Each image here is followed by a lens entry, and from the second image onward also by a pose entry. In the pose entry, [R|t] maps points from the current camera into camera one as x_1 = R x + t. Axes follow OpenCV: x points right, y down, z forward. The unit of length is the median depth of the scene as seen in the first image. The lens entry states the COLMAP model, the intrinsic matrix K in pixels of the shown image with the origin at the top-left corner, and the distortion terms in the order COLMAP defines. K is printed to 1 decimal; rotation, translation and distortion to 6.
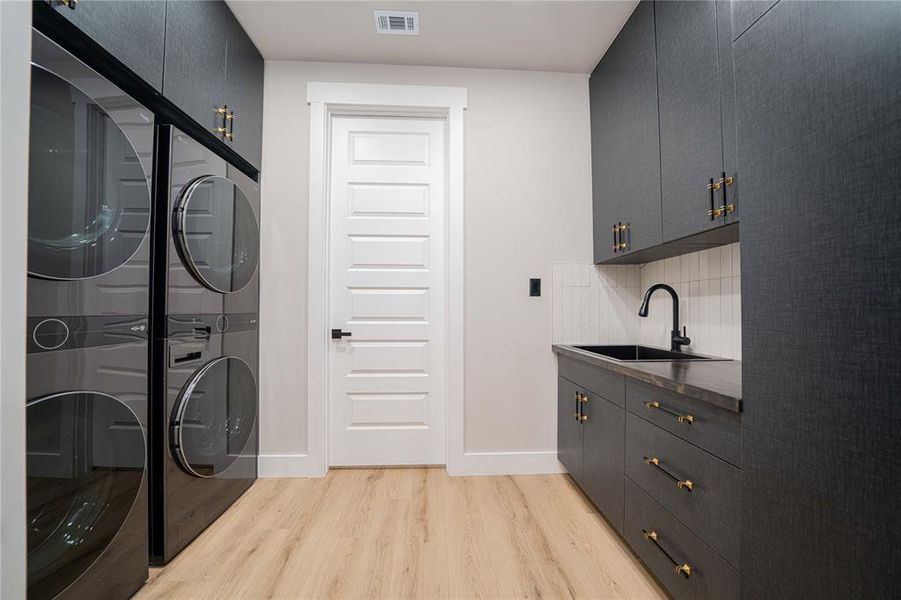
lens RADIAL K [[327.0, 0, 447.5], [0, 327.0, 306.2], [0, 0, 1]] dist [-0.016885, 0.000233]
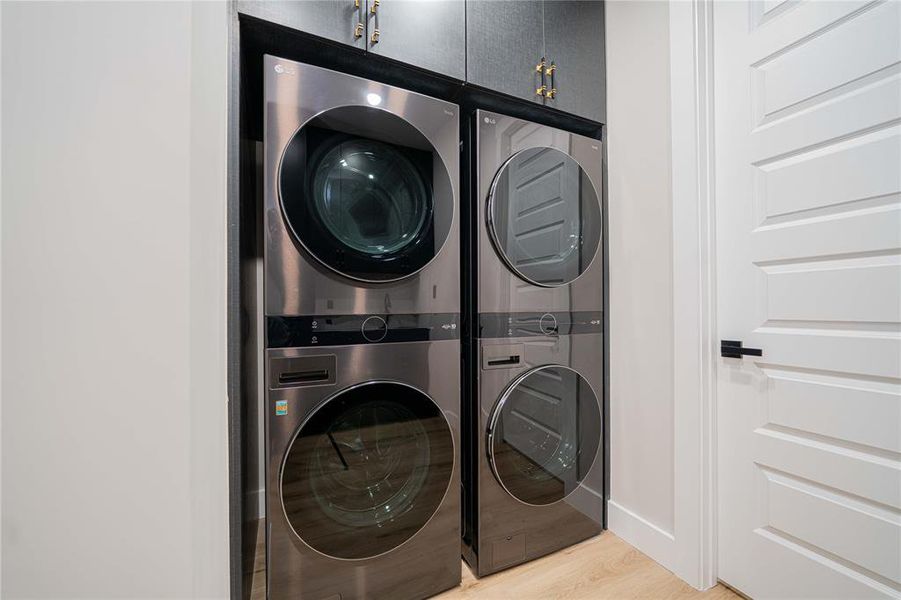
lens RADIAL K [[340.8, 0, 448.7], [0, 340.8, 306.0], [0, 0, 1]] dist [-0.010402, 0.000148]
pose [[0.385711, -0.010264, -0.922563, 0.008427], [0.018095, 0.999830, -0.003558, 0.006104], [0.922442, -0.015321, 0.385831, 0.427027]]
